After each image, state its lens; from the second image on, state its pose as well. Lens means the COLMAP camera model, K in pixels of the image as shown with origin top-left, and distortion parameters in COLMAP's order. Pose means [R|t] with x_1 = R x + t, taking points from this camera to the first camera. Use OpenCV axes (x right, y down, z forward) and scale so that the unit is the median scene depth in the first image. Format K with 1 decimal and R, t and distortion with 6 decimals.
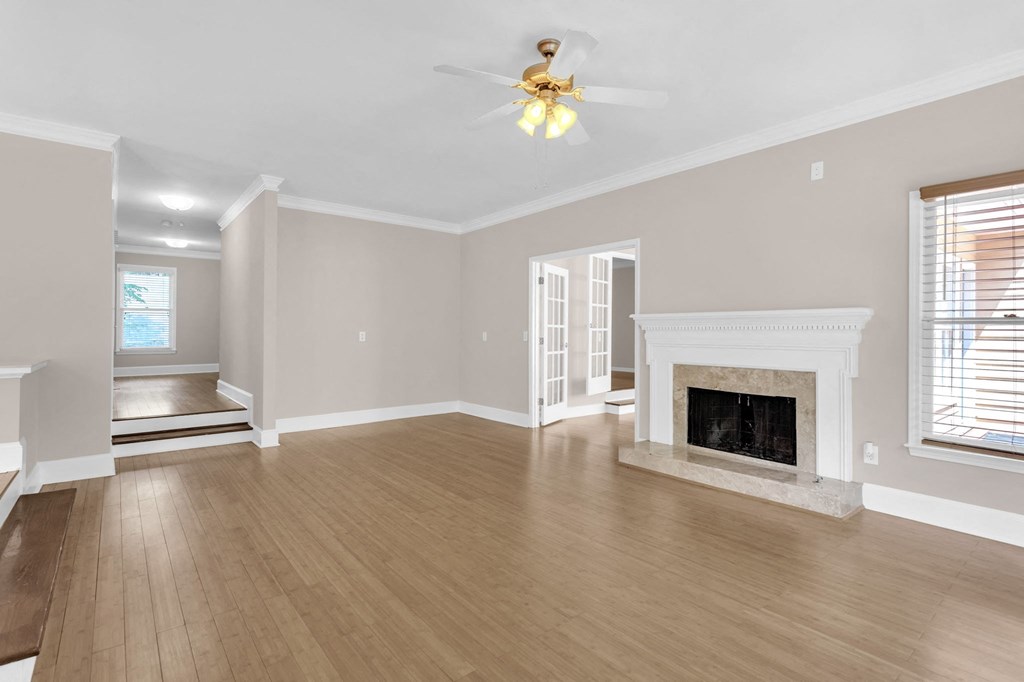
lens RADIAL K [[490.9, 0, 507.7], [0, 490.9, 330.8], [0, 0, 1]] dist [0.001476, 0.000305]
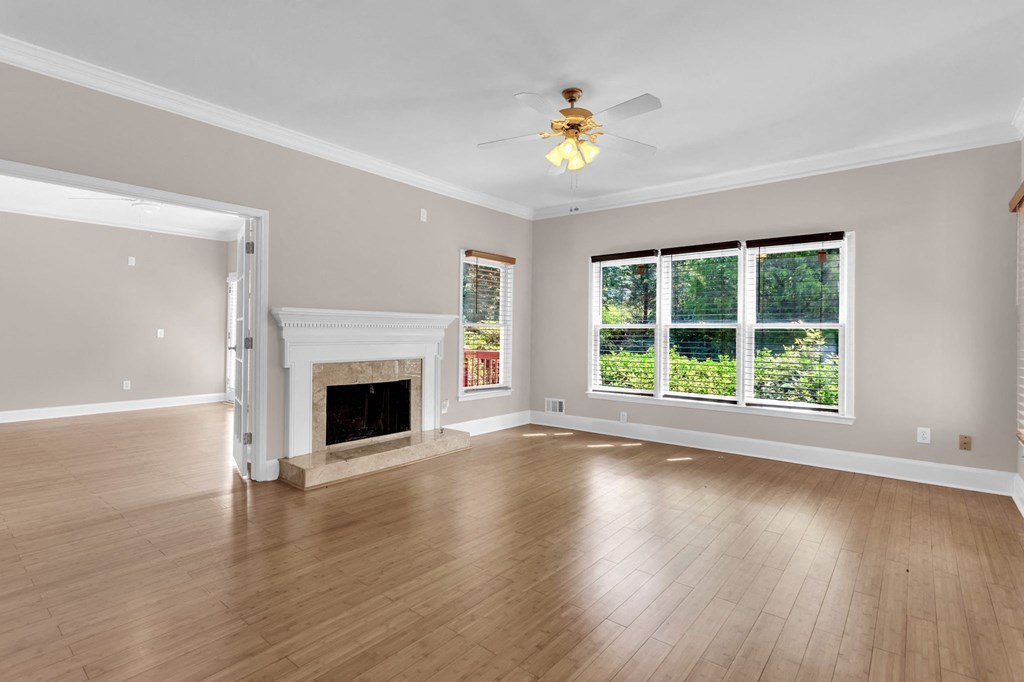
lens RADIAL K [[490.9, 0, 507.7], [0, 490.9, 330.8], [0, 0, 1]] dist [0.001476, 0.000305]
pose [[-0.200673, -0.002323, 0.979655, -0.667469], [-0.012631, 0.999920, -0.000217, 0.001635], [-0.979577, -0.012418, -0.200687, 0.875932]]
